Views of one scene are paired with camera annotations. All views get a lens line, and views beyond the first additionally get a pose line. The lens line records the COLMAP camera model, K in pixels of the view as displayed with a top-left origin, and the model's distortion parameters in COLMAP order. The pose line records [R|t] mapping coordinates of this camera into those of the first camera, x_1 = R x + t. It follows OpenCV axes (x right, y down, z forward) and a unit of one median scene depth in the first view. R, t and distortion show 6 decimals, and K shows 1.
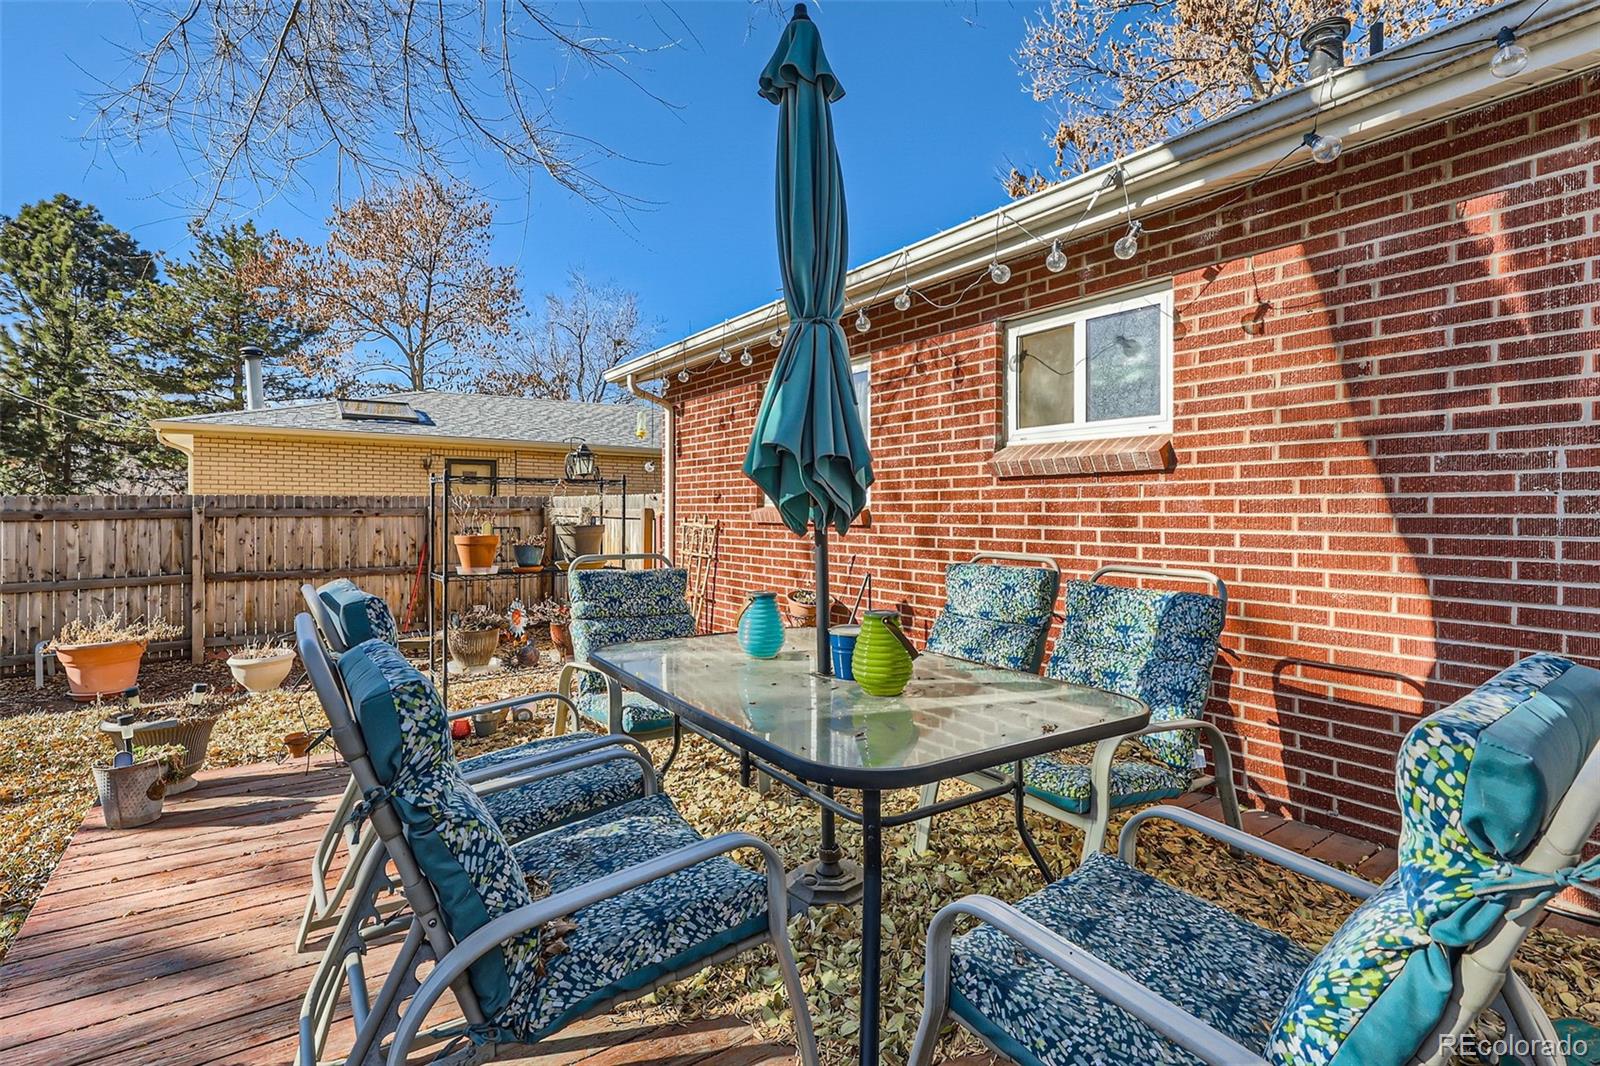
lens RADIAL K [[750.9, 0, 779.6], [0, 750.9, 519.9], [0, 0, 1]] dist [0.004075, -0.000397]
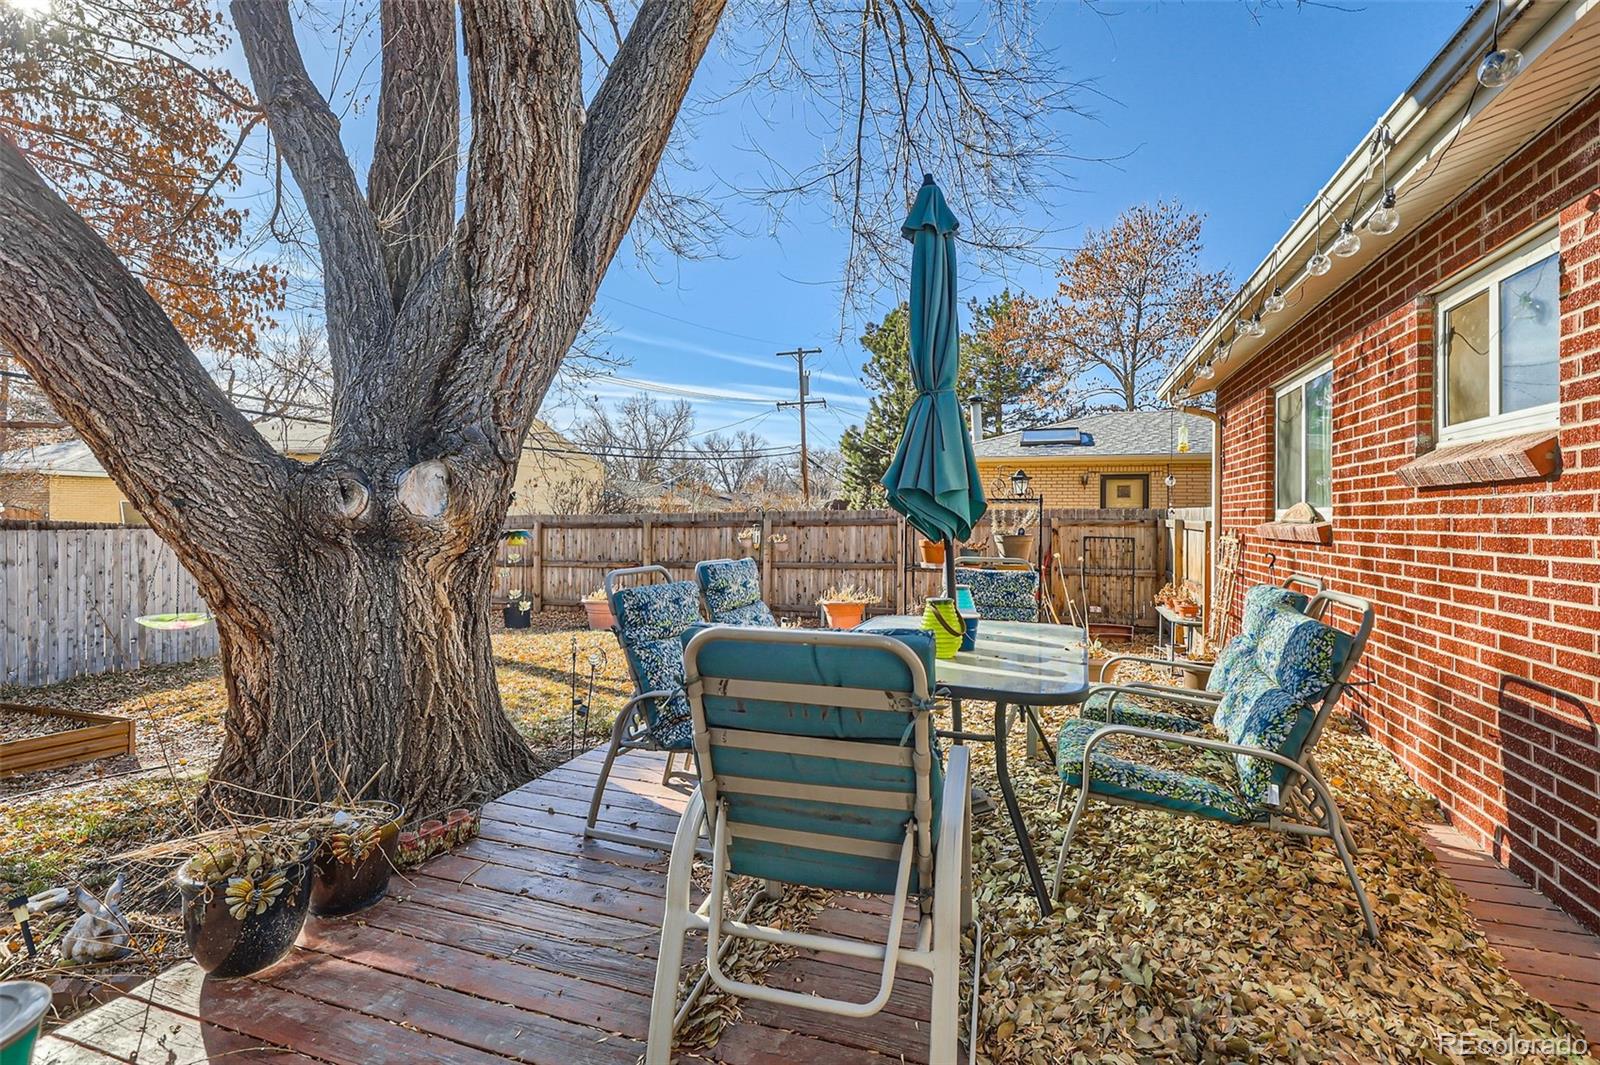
lens RADIAL K [[726.7, 0, 802.4], [0, 726.7, 529.1], [0, 0, 1]] dist [0.004310, -0.000099]
pose [[0.605357, 0.016650, -0.795780, 0.483566], [-0.017290, 0.999820, 0.007766, -0.006016], [0.795766, 0.009057, 0.605536, -0.012331]]
